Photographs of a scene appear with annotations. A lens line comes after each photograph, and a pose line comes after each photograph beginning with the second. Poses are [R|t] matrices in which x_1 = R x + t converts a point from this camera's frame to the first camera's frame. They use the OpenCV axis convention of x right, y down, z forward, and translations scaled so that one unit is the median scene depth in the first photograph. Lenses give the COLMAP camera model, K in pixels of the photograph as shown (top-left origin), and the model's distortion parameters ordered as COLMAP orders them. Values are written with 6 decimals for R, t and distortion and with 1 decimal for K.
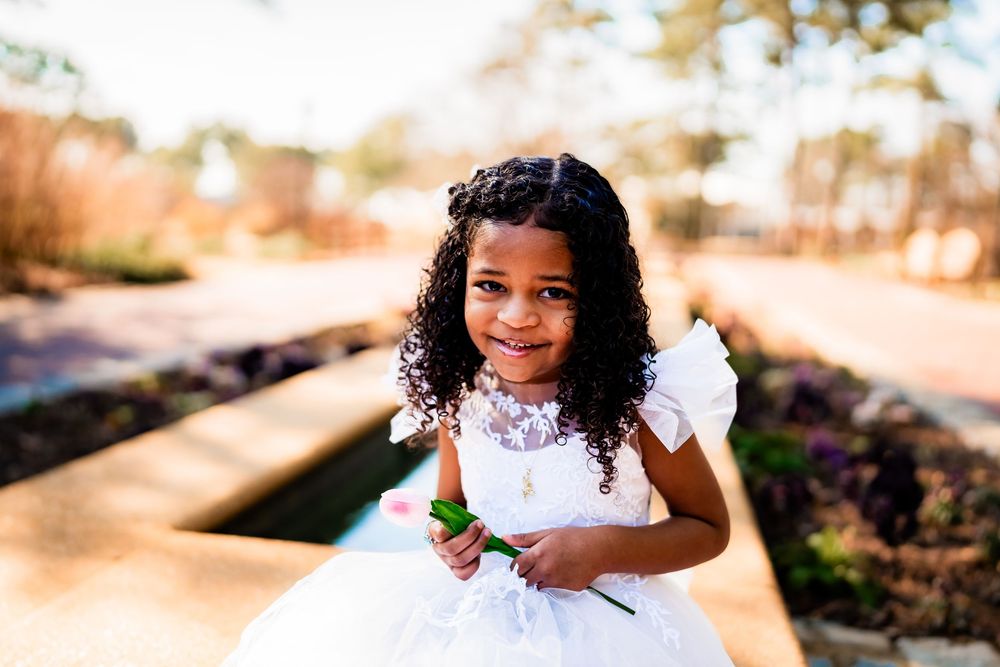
lens RADIAL K [[979.0, 0, 503.4], [0, 979.0, 324.5], [0, 0, 1]] dist [-0.015054, 0.161039]
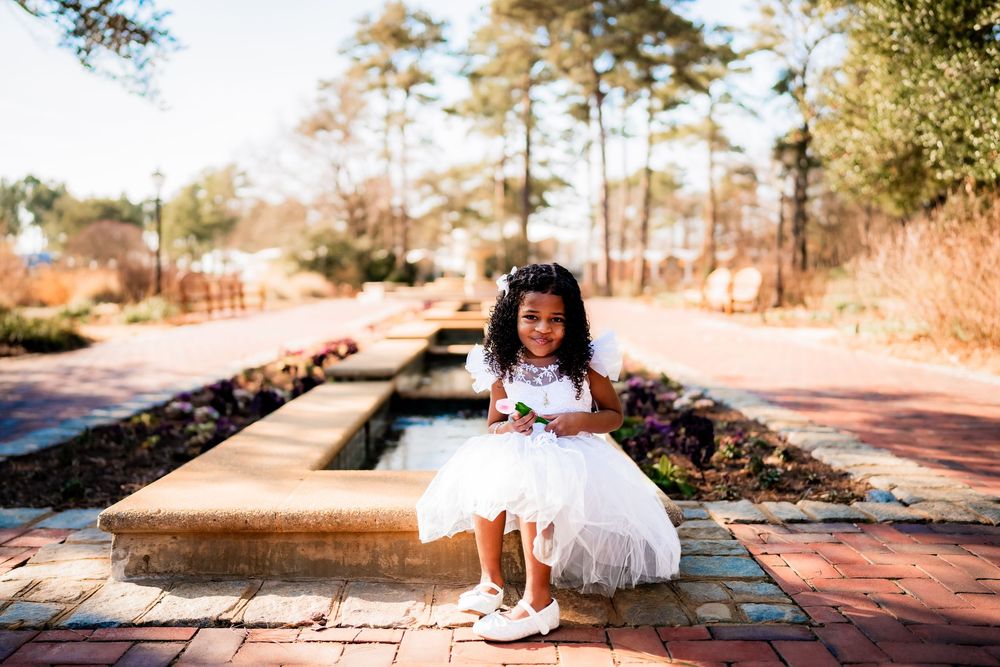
lens RADIAL K [[979.0, 0, 503.4], [0, 979.0, 324.5], [0, 0, 1]] dist [-0.015054, 0.161039]
pose [[0.982528, -0.054300, 0.178020, -0.121458], [0.062579, 0.997188, -0.041219, 0.017848], [-0.175281, 0.051640, 0.983163, -0.333047]]
